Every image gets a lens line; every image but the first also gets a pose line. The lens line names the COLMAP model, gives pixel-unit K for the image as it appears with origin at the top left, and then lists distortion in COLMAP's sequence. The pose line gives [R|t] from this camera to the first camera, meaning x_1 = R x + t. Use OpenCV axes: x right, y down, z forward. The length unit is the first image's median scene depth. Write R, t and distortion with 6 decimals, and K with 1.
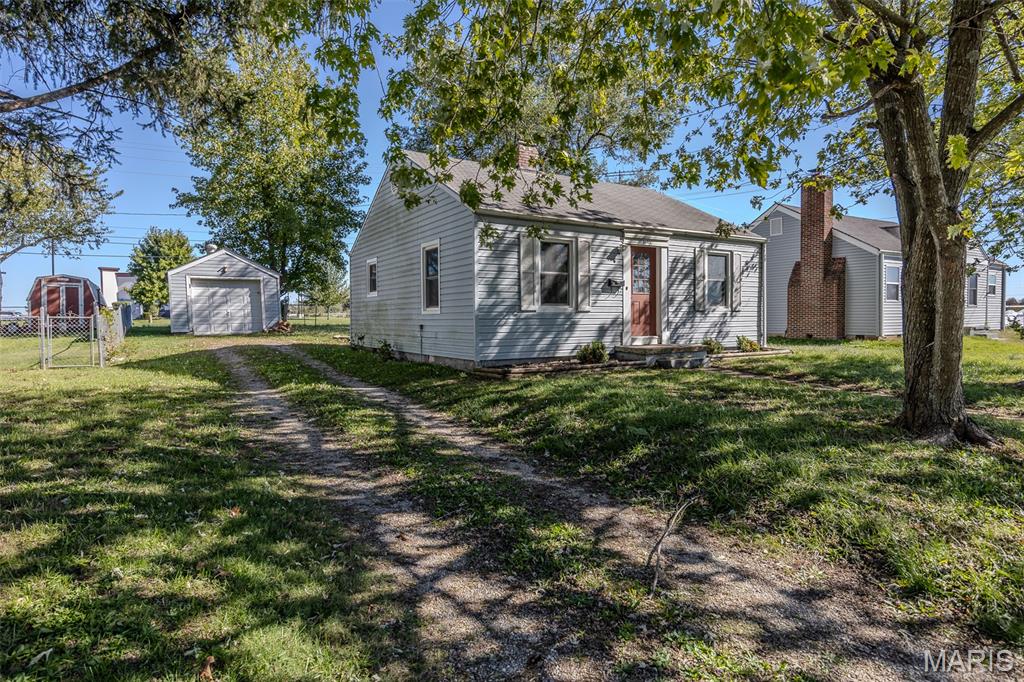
lens RADIAL K [[584.5, 0, 513.0], [0, 584.5, 338.7], [0, 0, 1]] dist [0.001110, 0.000041]
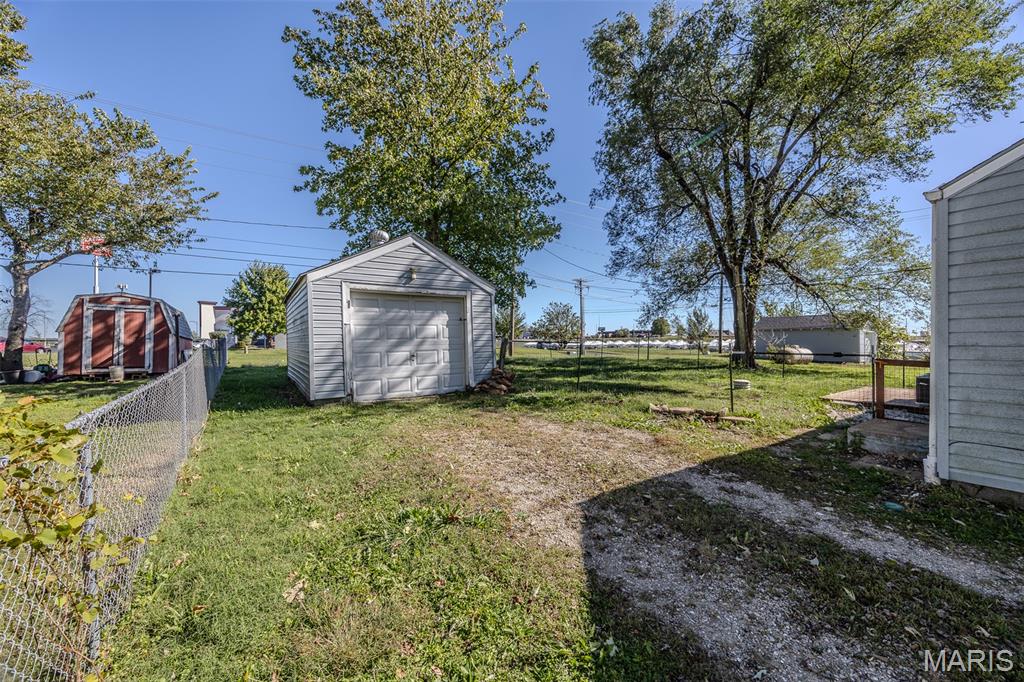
lens RADIAL K [[394.8, 0, 510.4], [0, 394.8, 343.0], [0, 0, 1]] dist [-0.003113, -0.000358]
pose [[0.999000, 0.003156, 0.044594, -0.334157], [-0.001506, 0.999315, -0.036989, -0.035581], [-0.044680, 0.036885, 0.998320, 0.515232]]
